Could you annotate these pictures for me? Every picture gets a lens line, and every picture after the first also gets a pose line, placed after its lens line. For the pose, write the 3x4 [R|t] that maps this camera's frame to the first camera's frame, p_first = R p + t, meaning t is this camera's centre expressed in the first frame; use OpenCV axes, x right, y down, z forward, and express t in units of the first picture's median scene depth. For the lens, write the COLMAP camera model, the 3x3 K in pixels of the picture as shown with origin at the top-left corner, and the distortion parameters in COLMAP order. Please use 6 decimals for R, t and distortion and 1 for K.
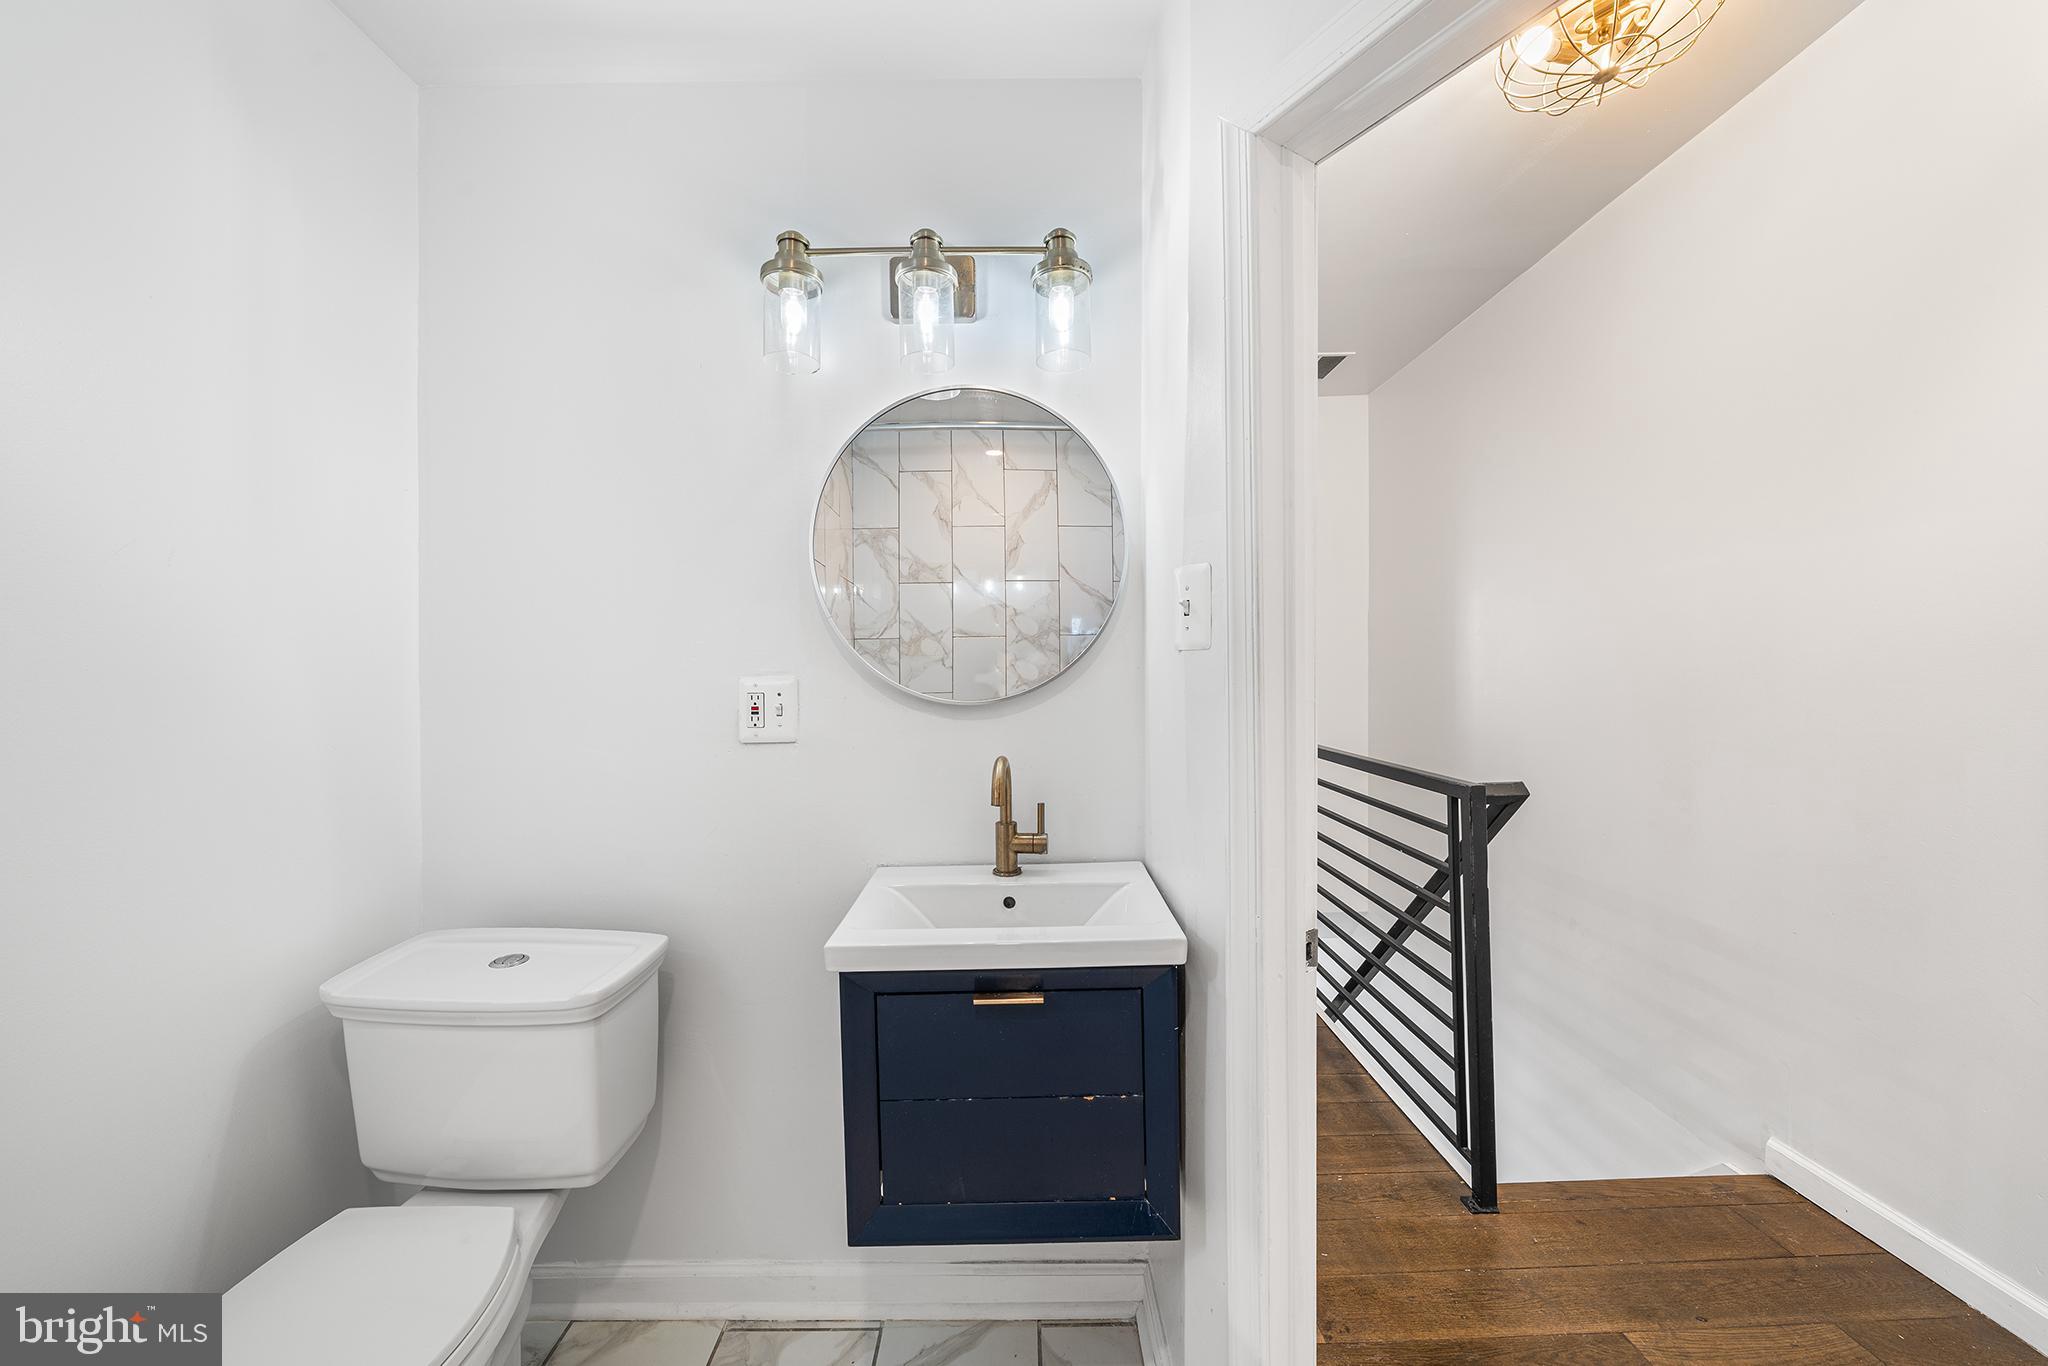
lens RADIAL K [[759.4, 0, 1021.1], [0, 759.4, 677.3], [0, 0, 1]] dist [0.000141, -0.000048]
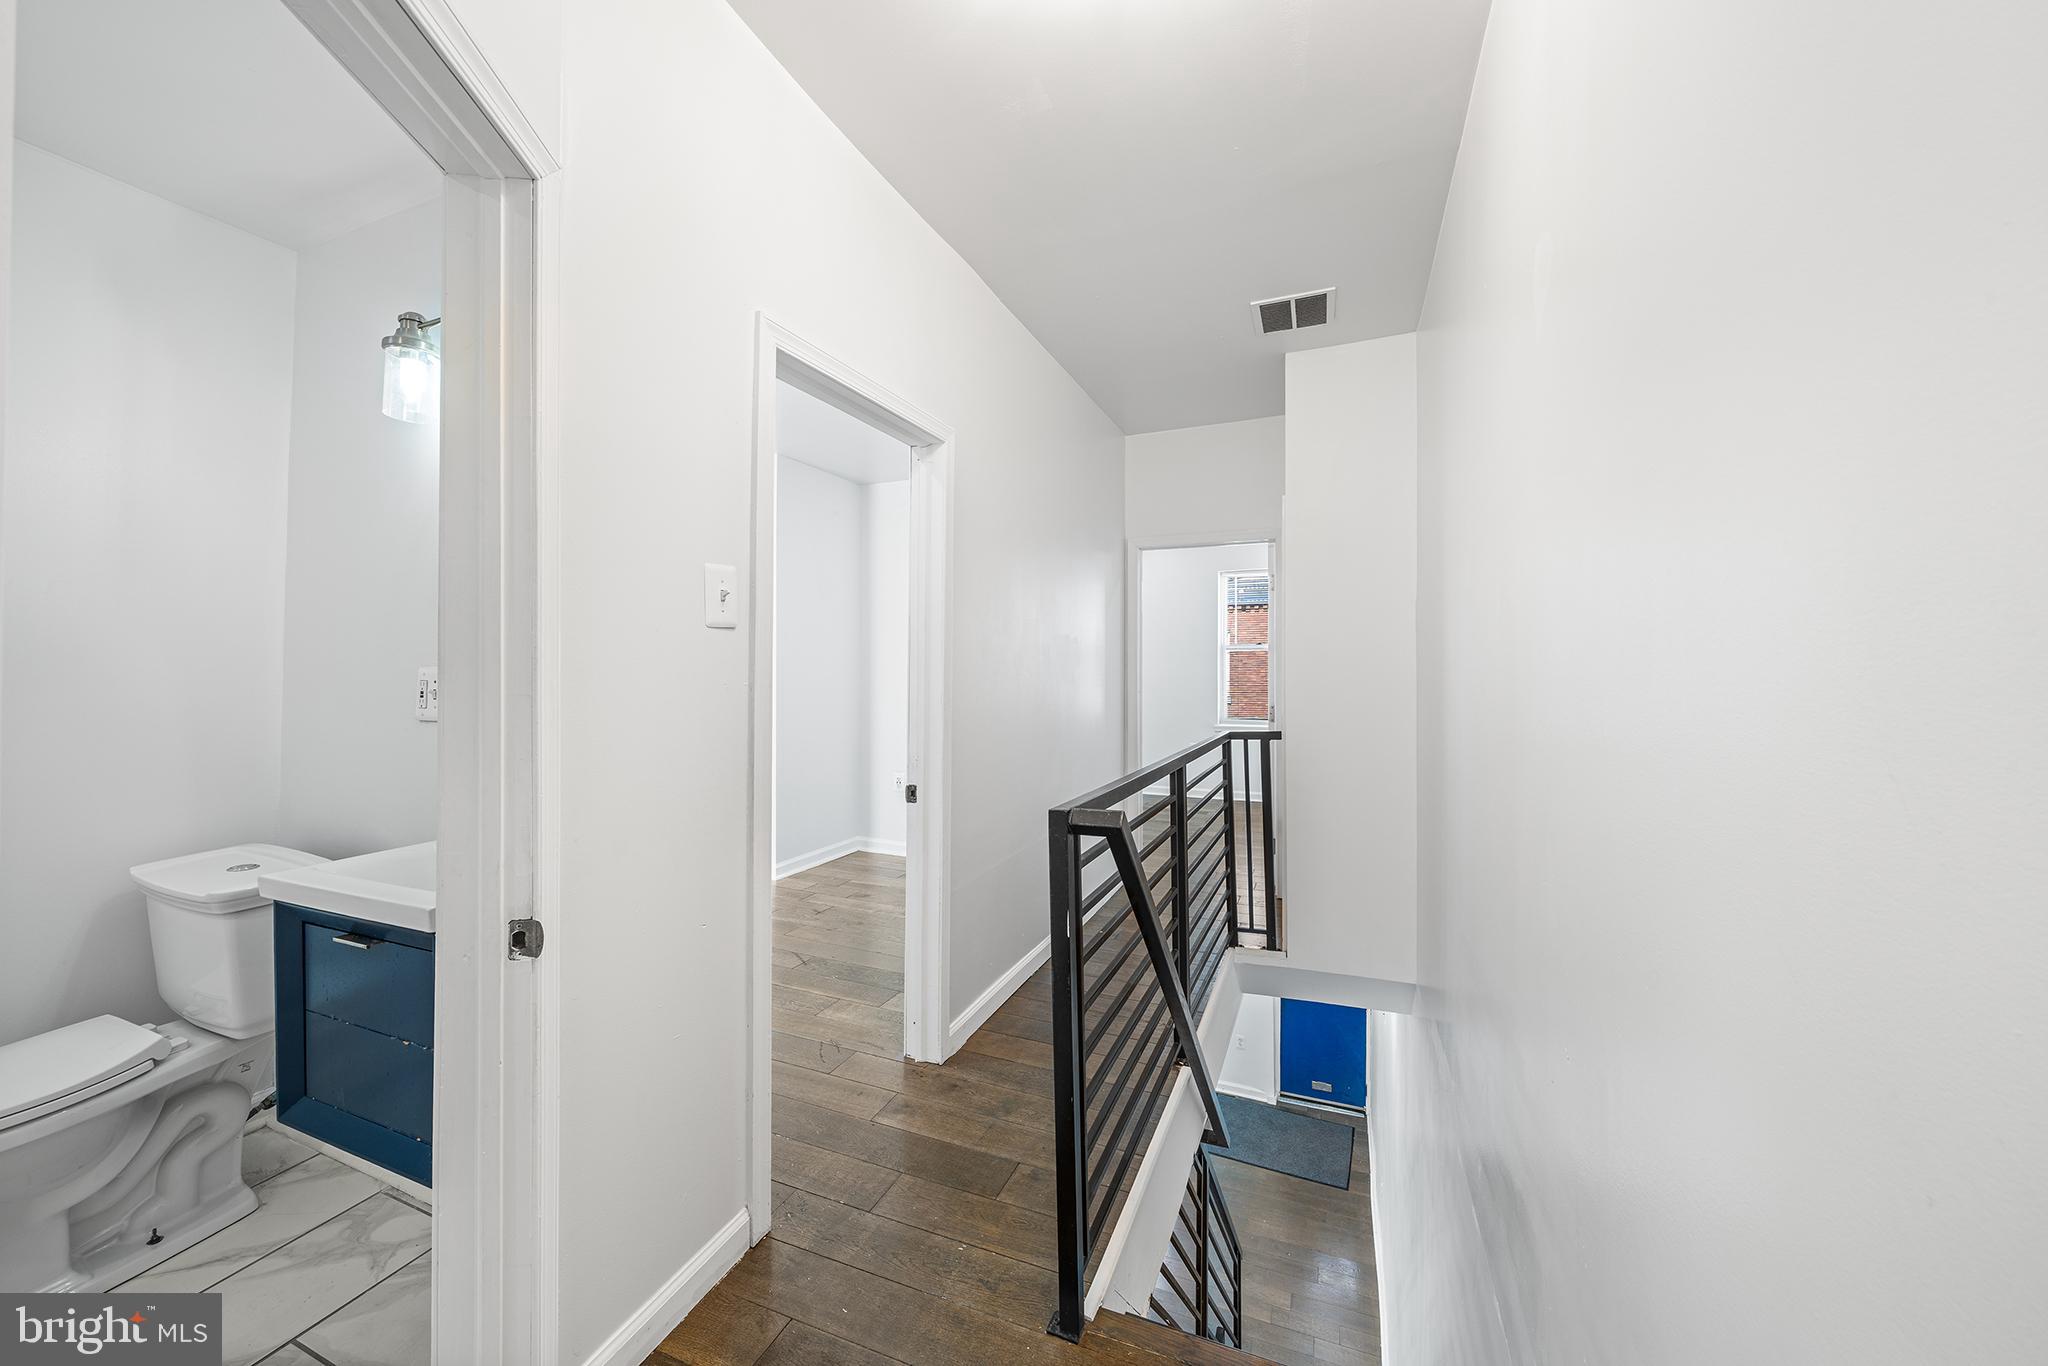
lens RADIAL K [[759.4, 0, 927.5], [0, 759.4, 671.7], [0, 0, 1]] dist [0.000141, -0.000048]
pose [[0.895700, 0.003758, -0.444643, 0.945330], [-0.002682, 0.999992, 0.003050, 0.000361], [0.444651, -0.001539, 0.895702, 0.252753]]
